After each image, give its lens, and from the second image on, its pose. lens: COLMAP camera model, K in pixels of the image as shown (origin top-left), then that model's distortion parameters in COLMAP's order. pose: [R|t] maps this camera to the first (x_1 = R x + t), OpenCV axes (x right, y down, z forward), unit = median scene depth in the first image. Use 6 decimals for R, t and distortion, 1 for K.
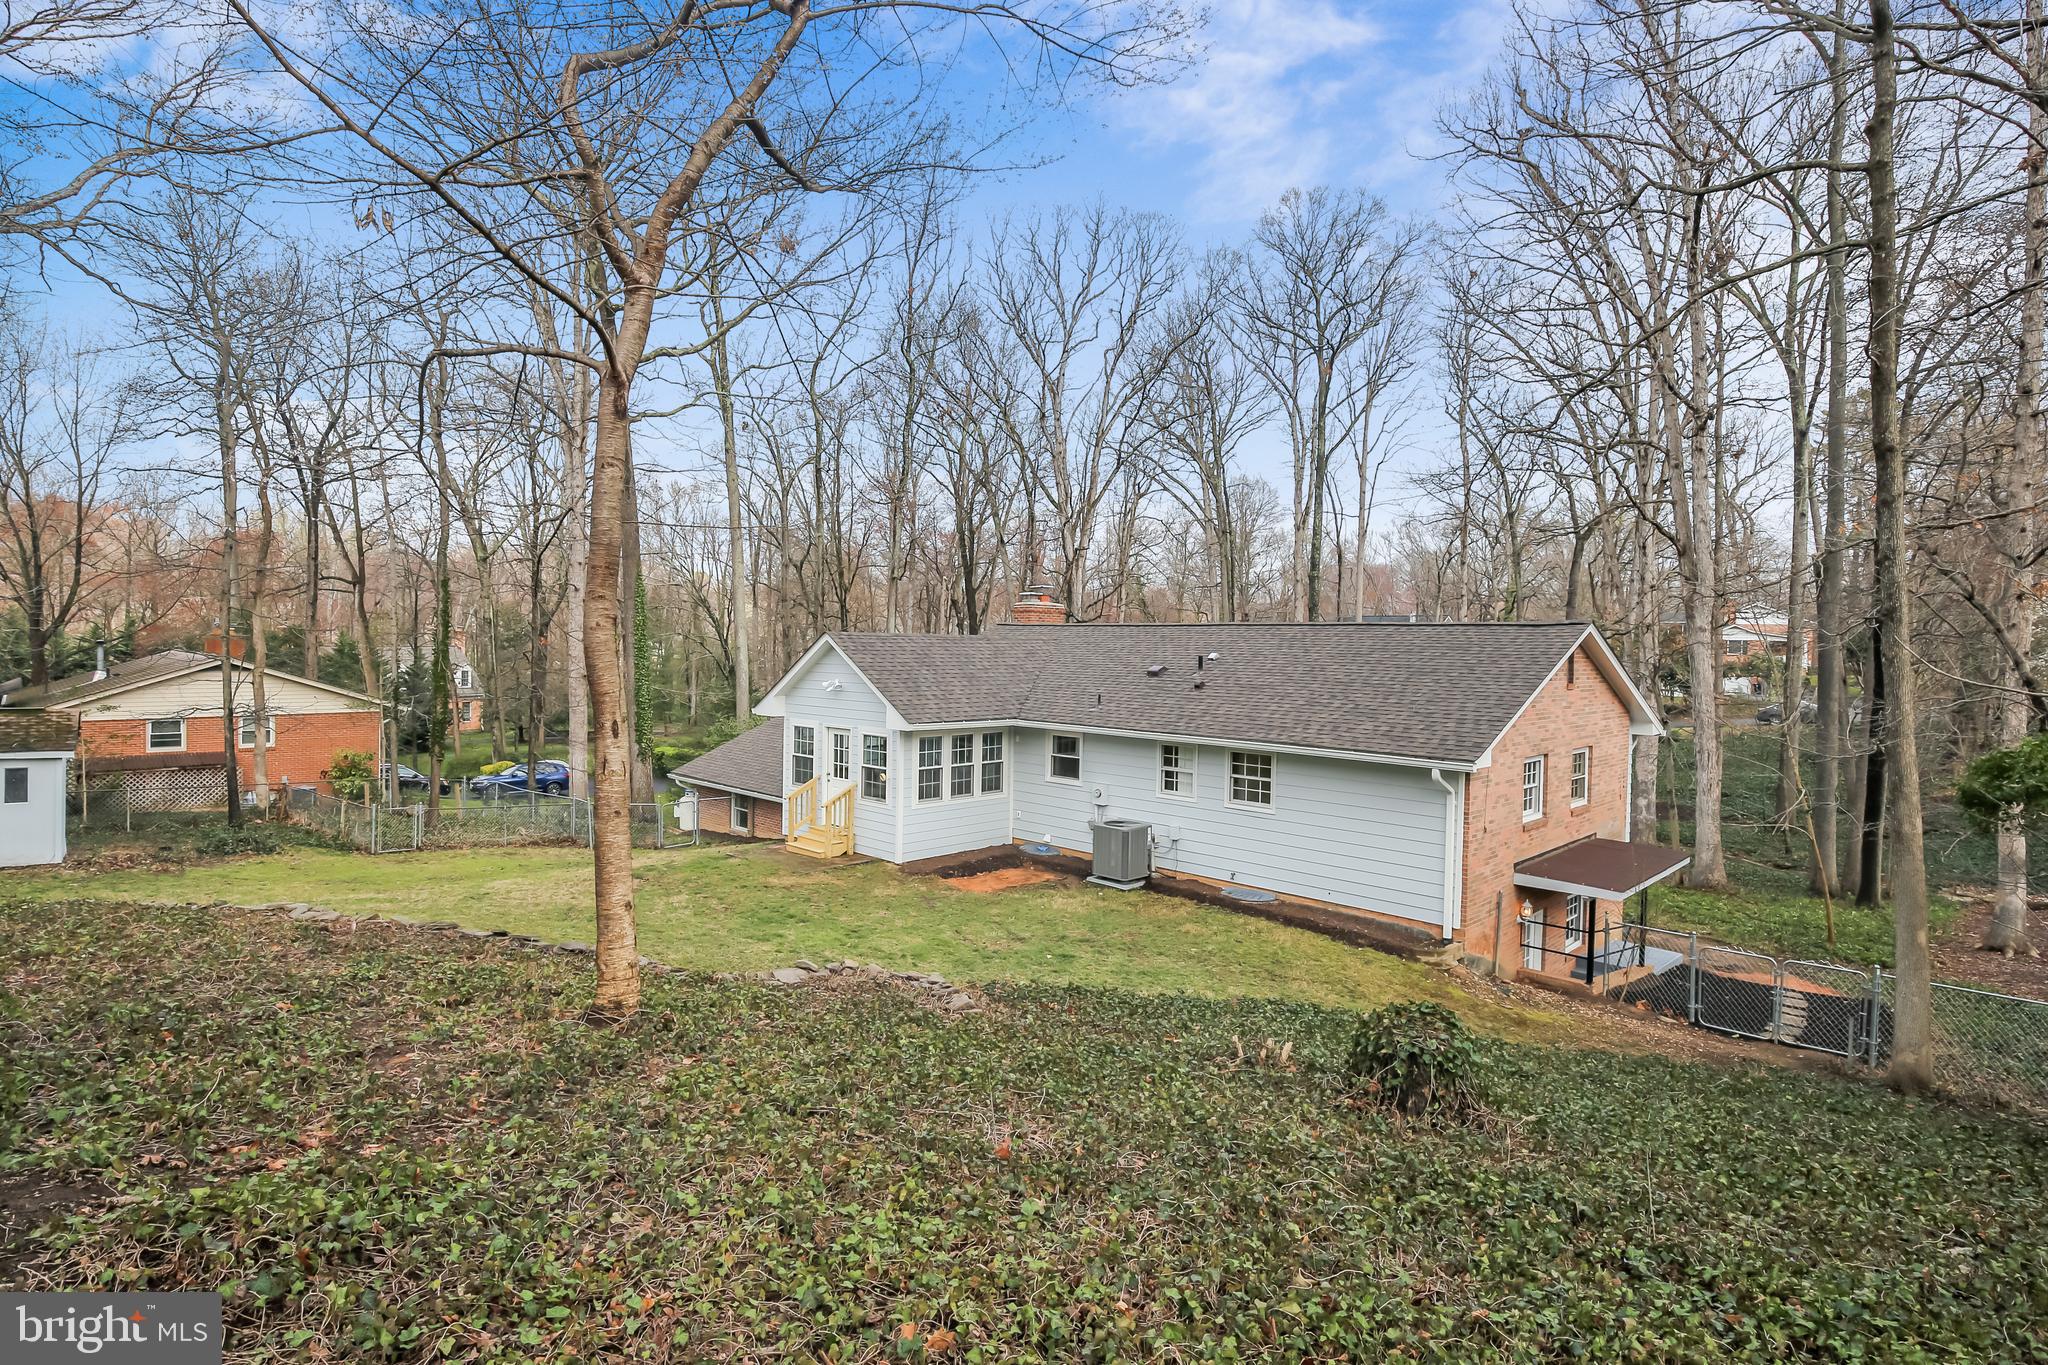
lens RADIAL K [[1010.8, 0, 1037.1], [0, 1010.8, 651.2], [0, 0, 1]] dist [-0.025908, 0.000425]
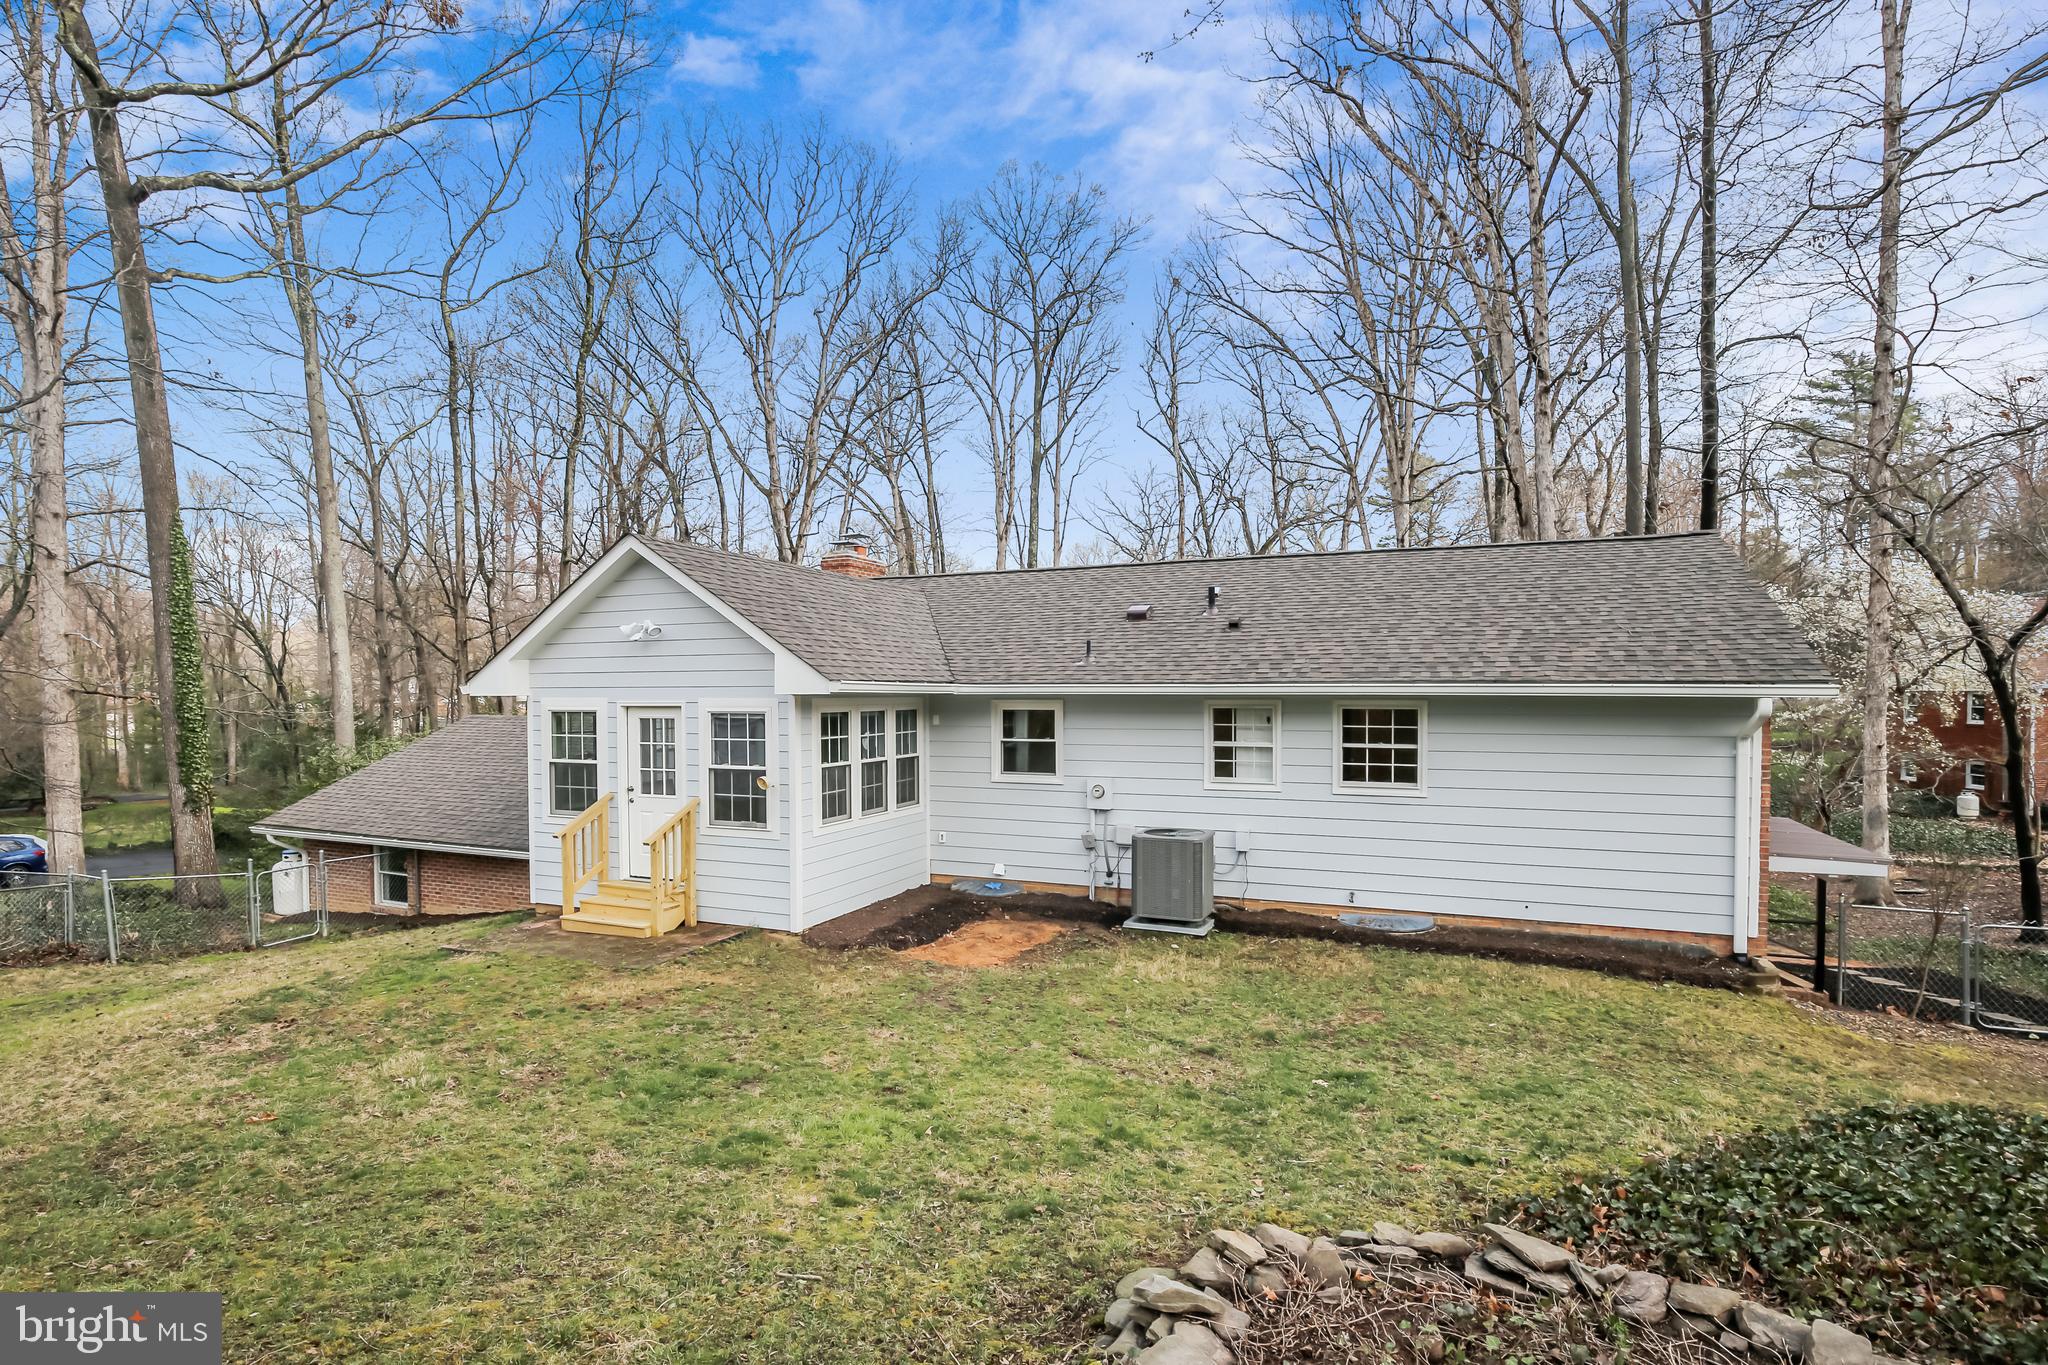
lens RADIAL K [[995.9, 0, 1018.5], [0, 995.9, 712.0], [0, 0, 1]] dist [-0.026698, 0.001647]
pose [[0.936362, -0.028446, 0.349880, -0.205864], [0.021854, 0.999502, 0.022776, 0.073419], [-0.350354, -0.013681, 0.936518, 0.417990]]
